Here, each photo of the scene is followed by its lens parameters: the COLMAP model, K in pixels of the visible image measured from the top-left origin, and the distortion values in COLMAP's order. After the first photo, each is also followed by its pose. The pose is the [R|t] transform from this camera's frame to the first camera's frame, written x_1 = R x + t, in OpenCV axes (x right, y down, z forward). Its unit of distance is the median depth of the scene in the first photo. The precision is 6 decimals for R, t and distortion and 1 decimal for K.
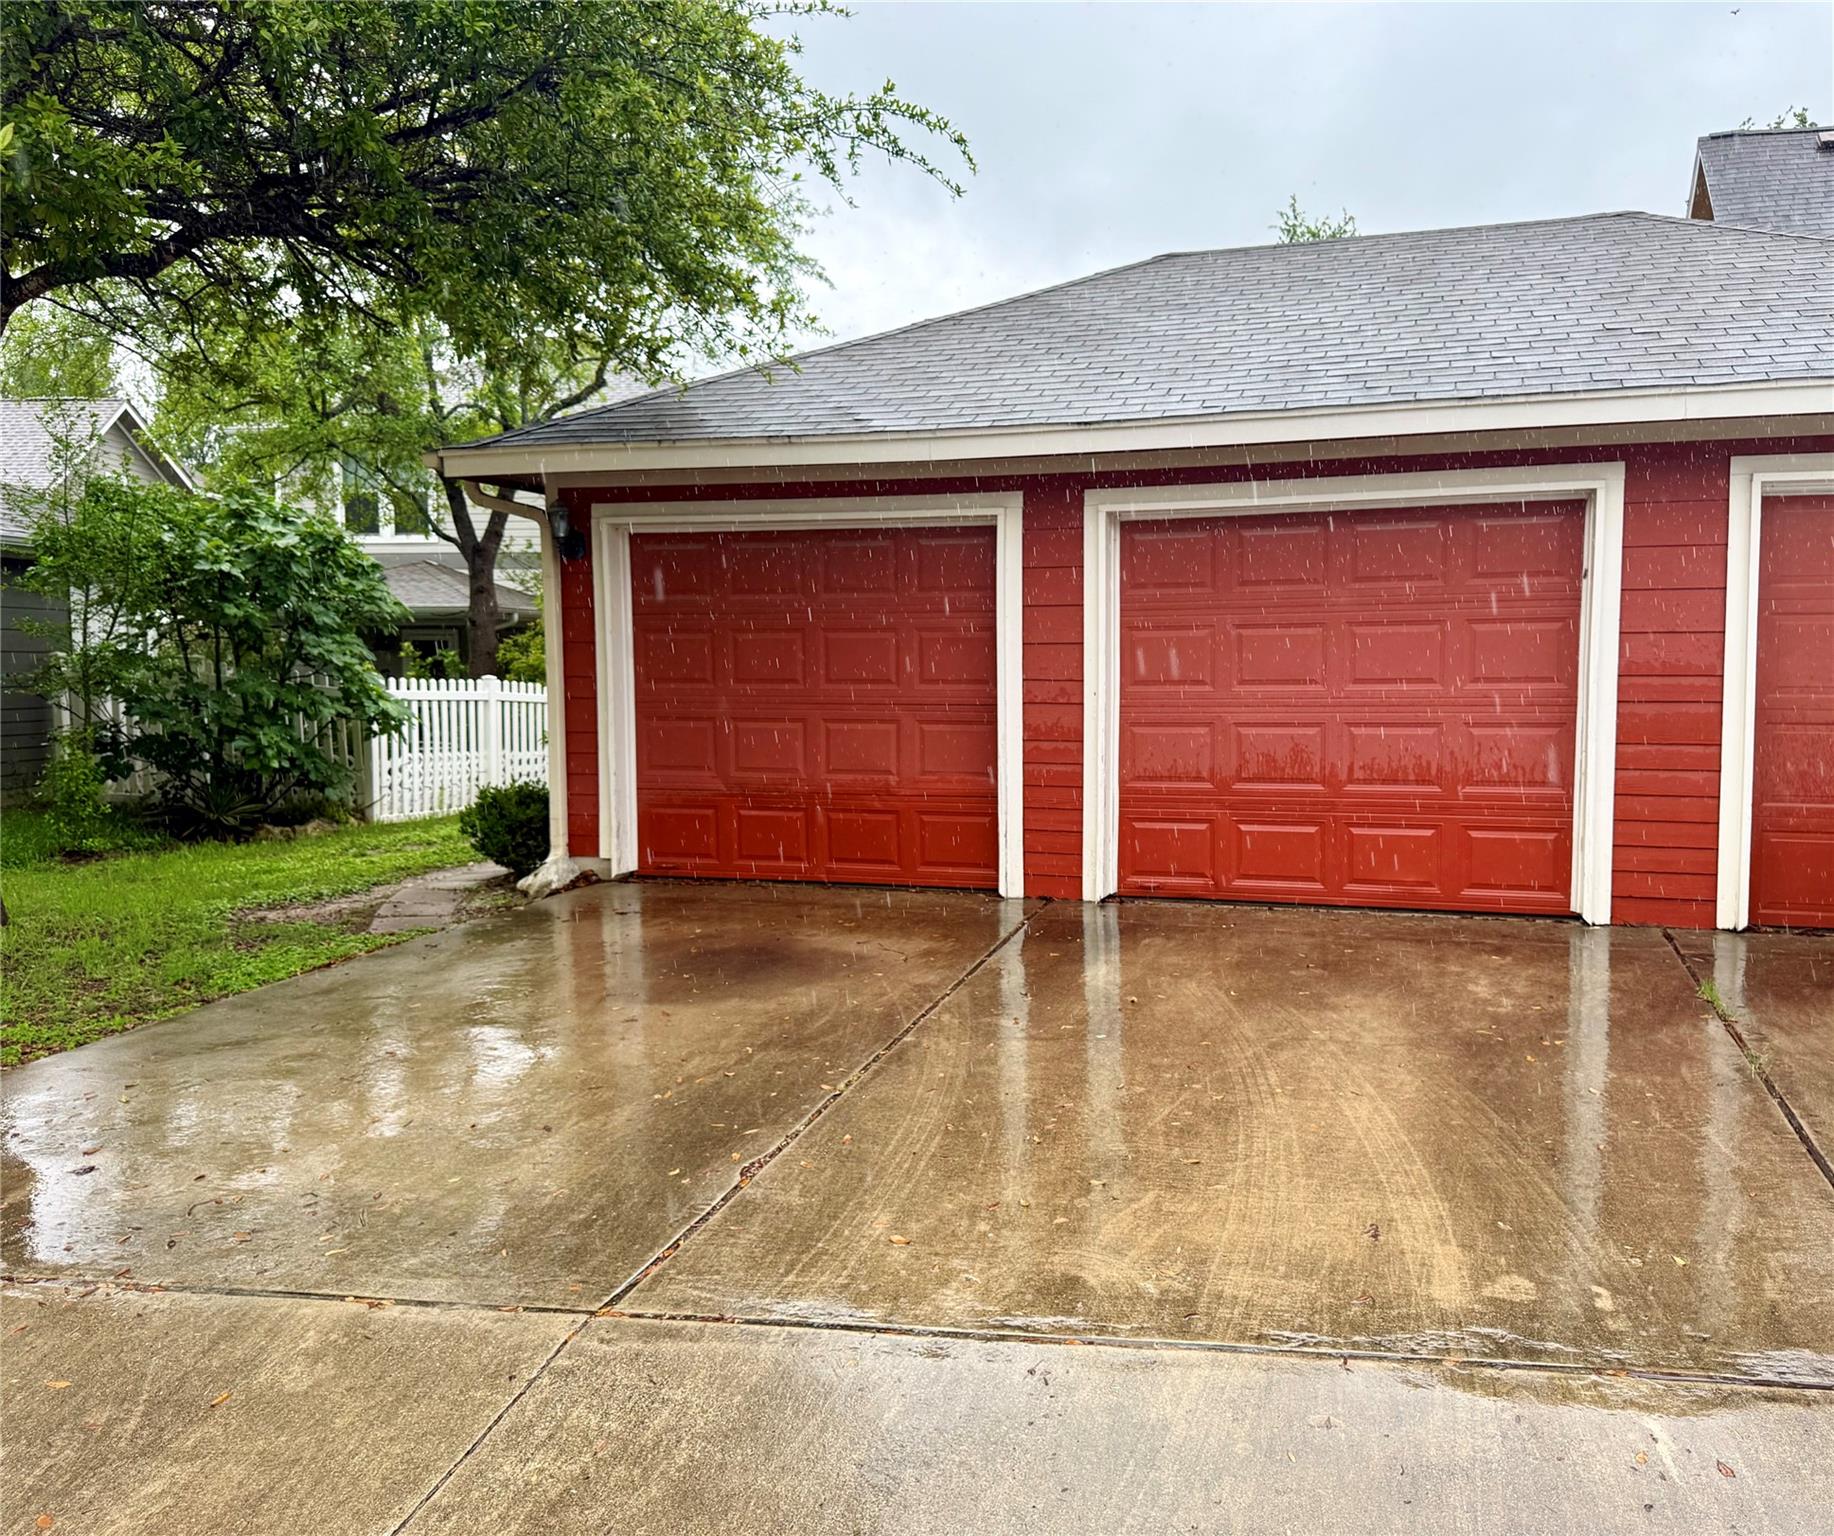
lens RADIAL K [[1569.1, 0, 984.0], [0, 1569.1, 786.8], [0, 0, 1]] dist [0.178331, -0.468068]
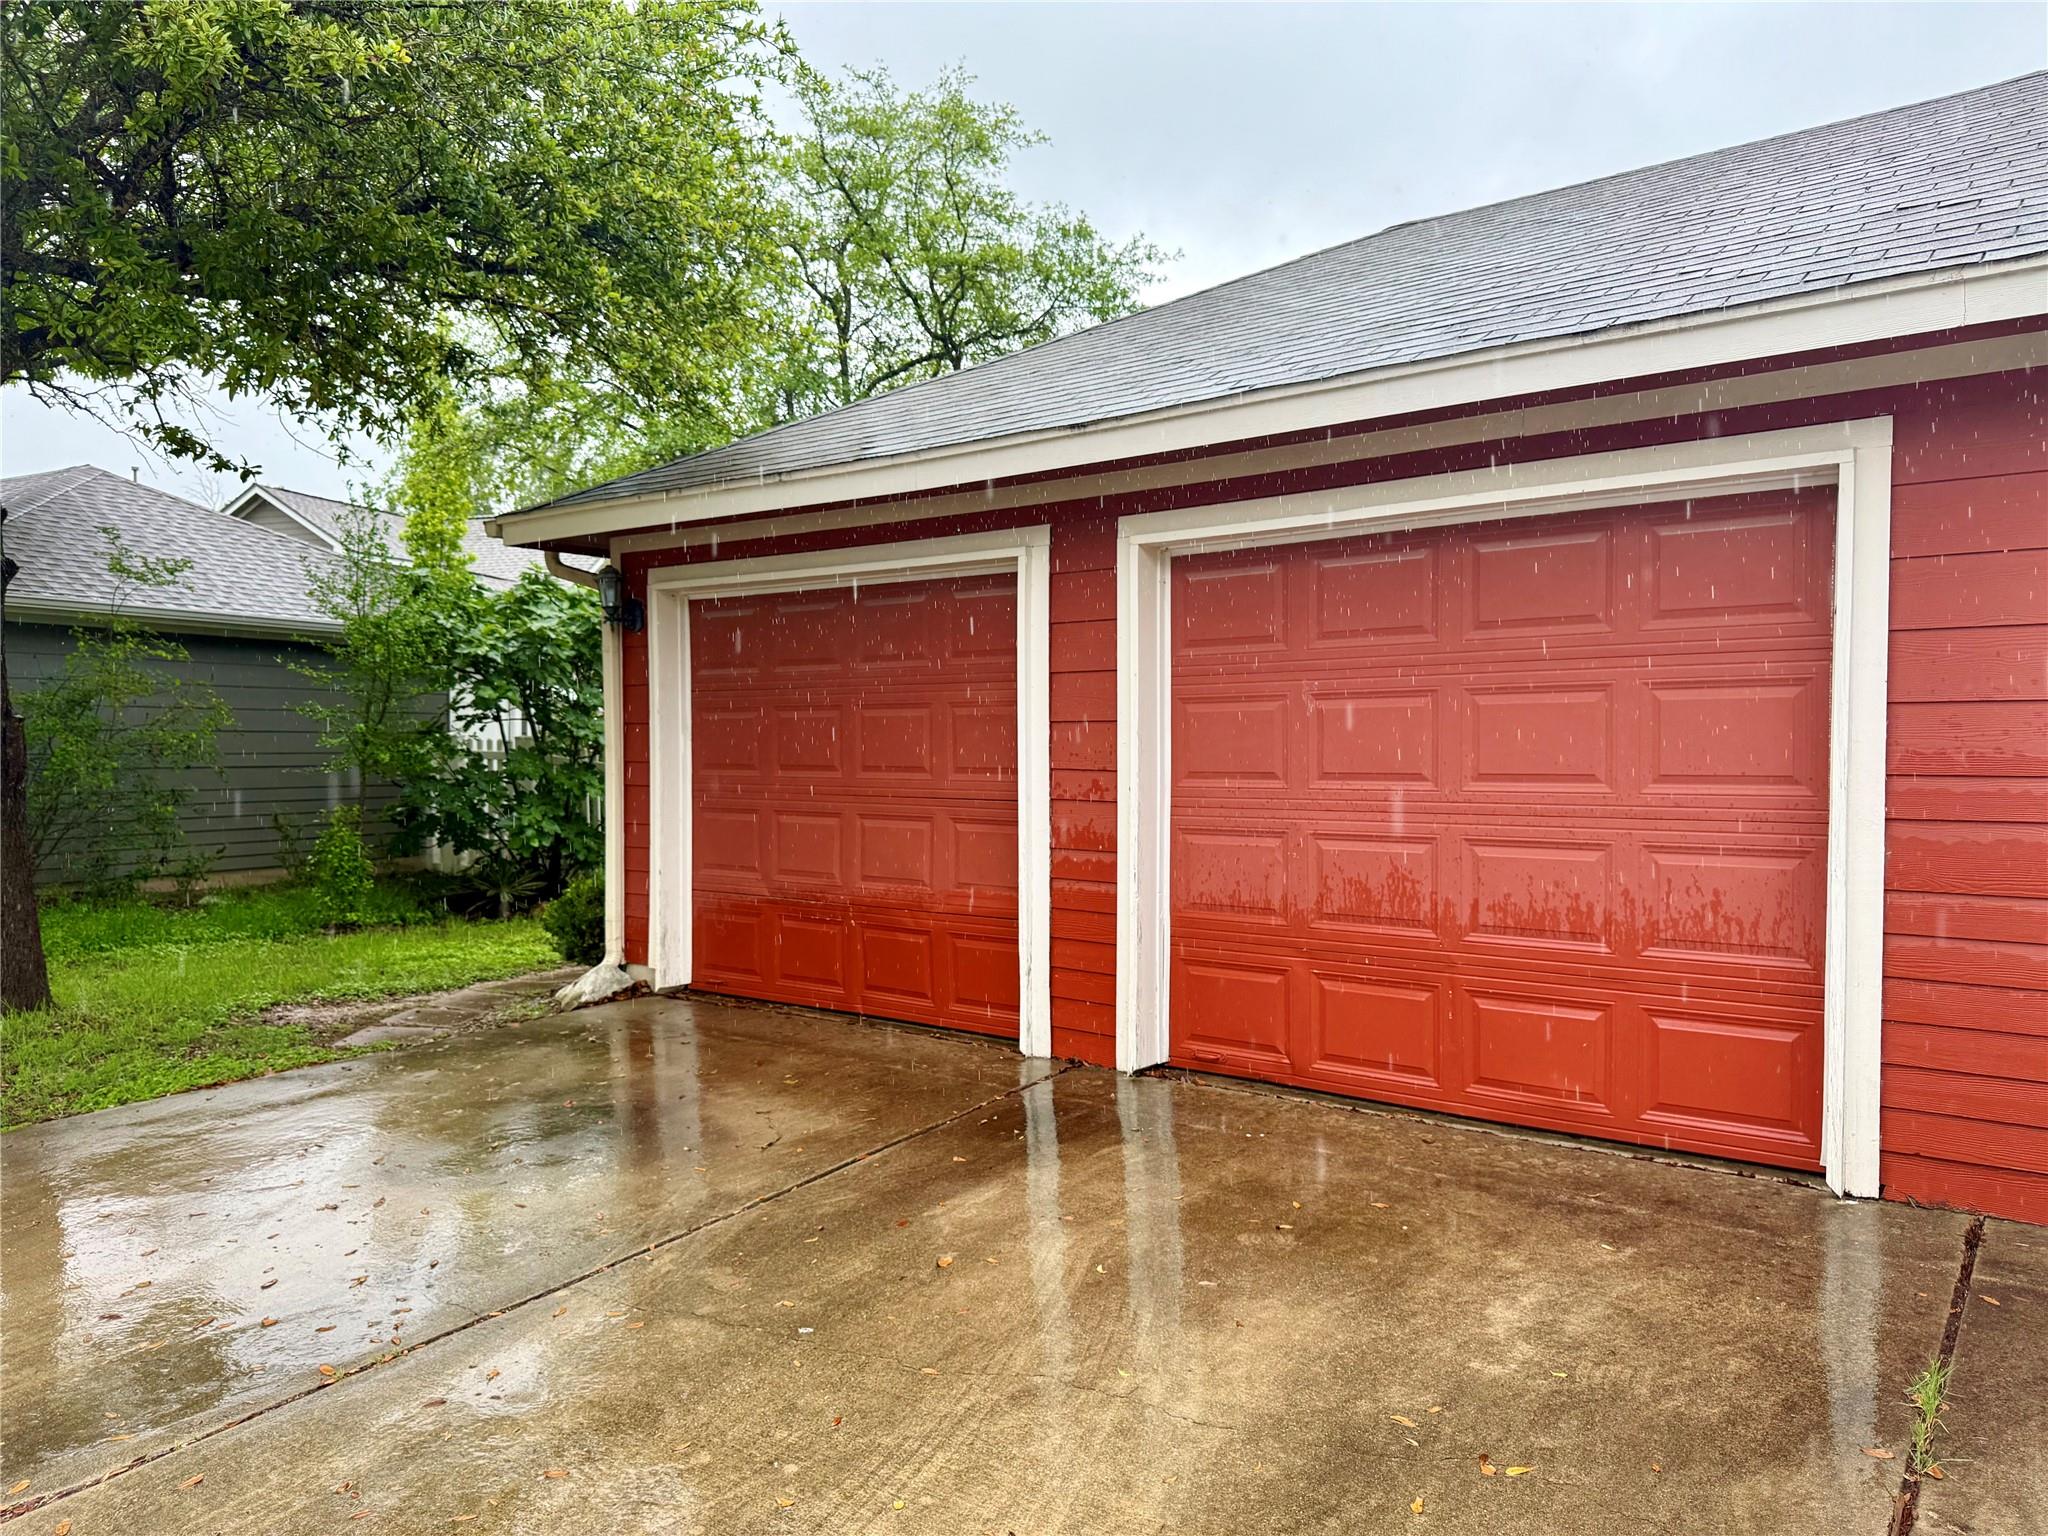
lens RADIAL K [[1488.7, 0, 1024.0], [0, 1488.7, 768.0], [0, 0, 1]] dist [0.112524, -0.180230]
pose [[0.923218, 0.007614, -0.384200, 0.290495], [-0.029524, 0.998254, -0.051161, -0.031603], [0.383140, 0.058576, 0.921831, 0.332015]]
